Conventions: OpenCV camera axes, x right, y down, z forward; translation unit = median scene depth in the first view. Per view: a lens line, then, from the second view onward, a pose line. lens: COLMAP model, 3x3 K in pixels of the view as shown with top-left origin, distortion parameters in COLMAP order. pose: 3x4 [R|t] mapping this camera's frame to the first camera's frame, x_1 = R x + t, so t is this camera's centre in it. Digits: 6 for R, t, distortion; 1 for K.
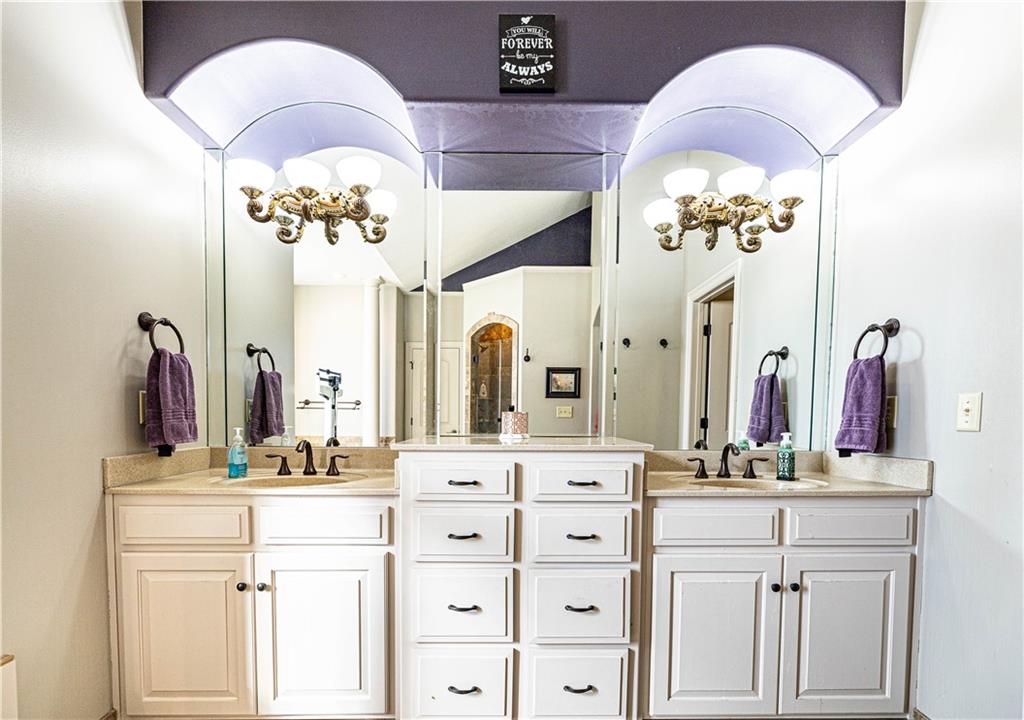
lens RADIAL K [[468.3, 0, 507.7], [0, 468.3, 446.3], [0, 0, 1]] dist [-0.000591, -0.001279]
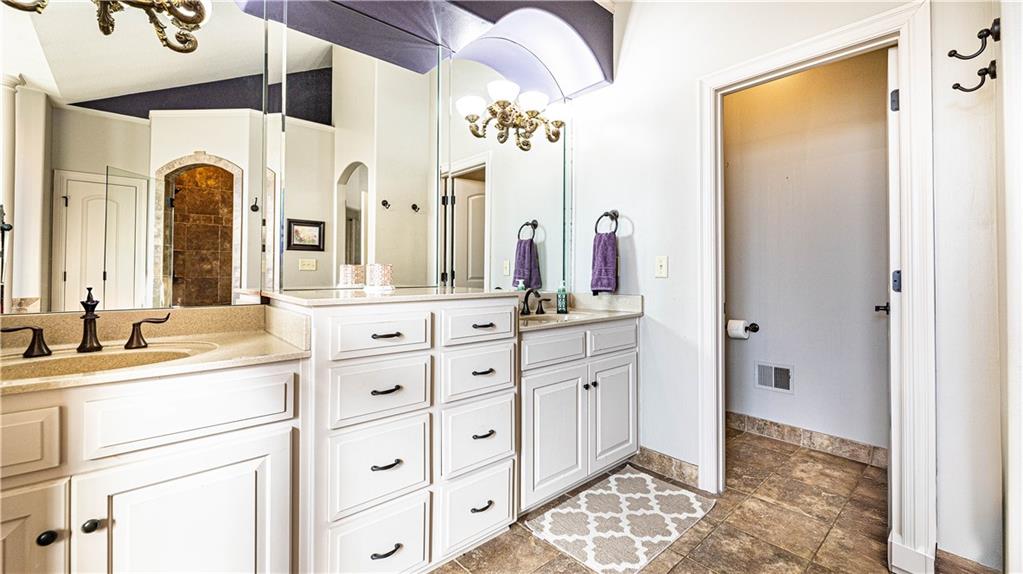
lens RADIAL K [[420.2, 0, 511.3], [0, 420.2, 277.1], [0, 0, 1]] dist [-0.003361, -0.000838]
pose [[0.755946, -0.009420, 0.654567, -0.395618], [0.040401, 0.998662, -0.032287, -0.004554], [-0.653386, 0.050853, 0.755315, 0.132749]]
